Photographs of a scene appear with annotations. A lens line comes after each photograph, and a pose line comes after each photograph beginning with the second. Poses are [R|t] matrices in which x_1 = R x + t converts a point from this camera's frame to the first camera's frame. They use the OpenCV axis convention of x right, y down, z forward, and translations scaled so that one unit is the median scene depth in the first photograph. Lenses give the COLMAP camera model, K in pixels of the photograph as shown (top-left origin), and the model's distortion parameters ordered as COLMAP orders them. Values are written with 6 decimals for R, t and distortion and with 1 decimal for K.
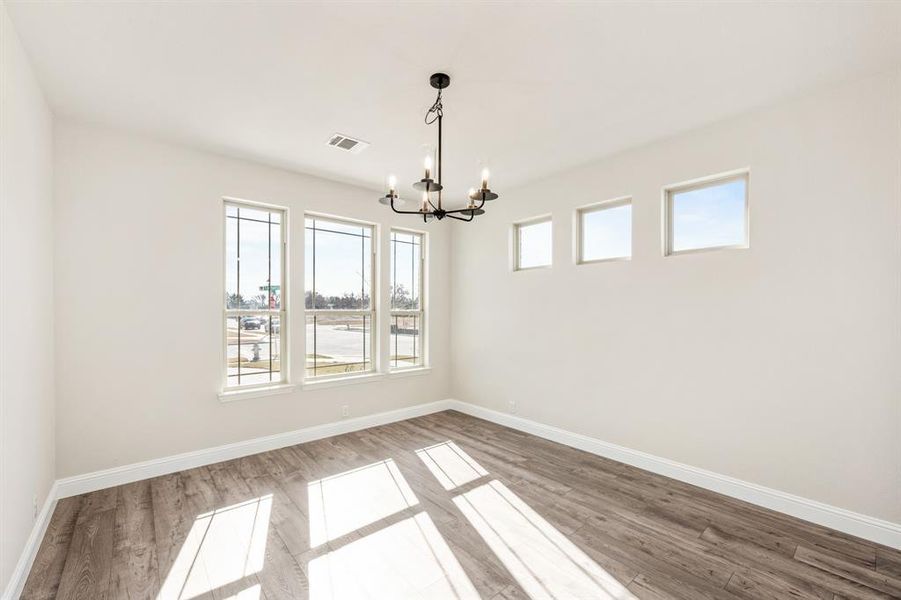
lens RADIAL K [[368.3, 0, 450.0], [0, 368.3, 307.4], [0, 0, 1]] dist [-0.002824, -0.000291]
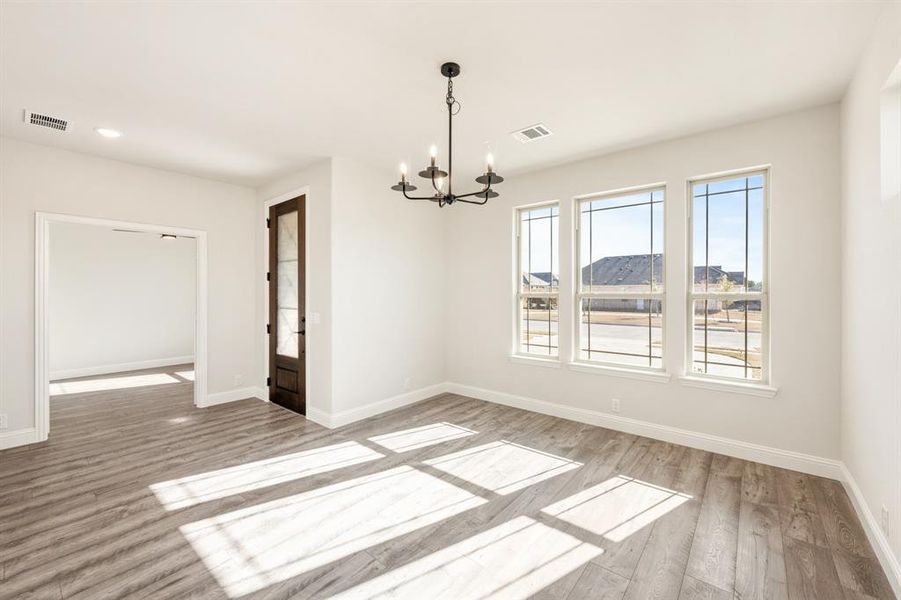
lens RADIAL K [[368.3, 0, 452.9], [0, 368.3, 291.1], [0, 0, 1]] dist [-0.002824, -0.000291]
pose [[0.165118, -0.005080, -0.986261, 0.619058], [0.007453, 0.999965, -0.003902, 0.003467], [0.986246, -0.006707, 0.165150, 0.531290]]
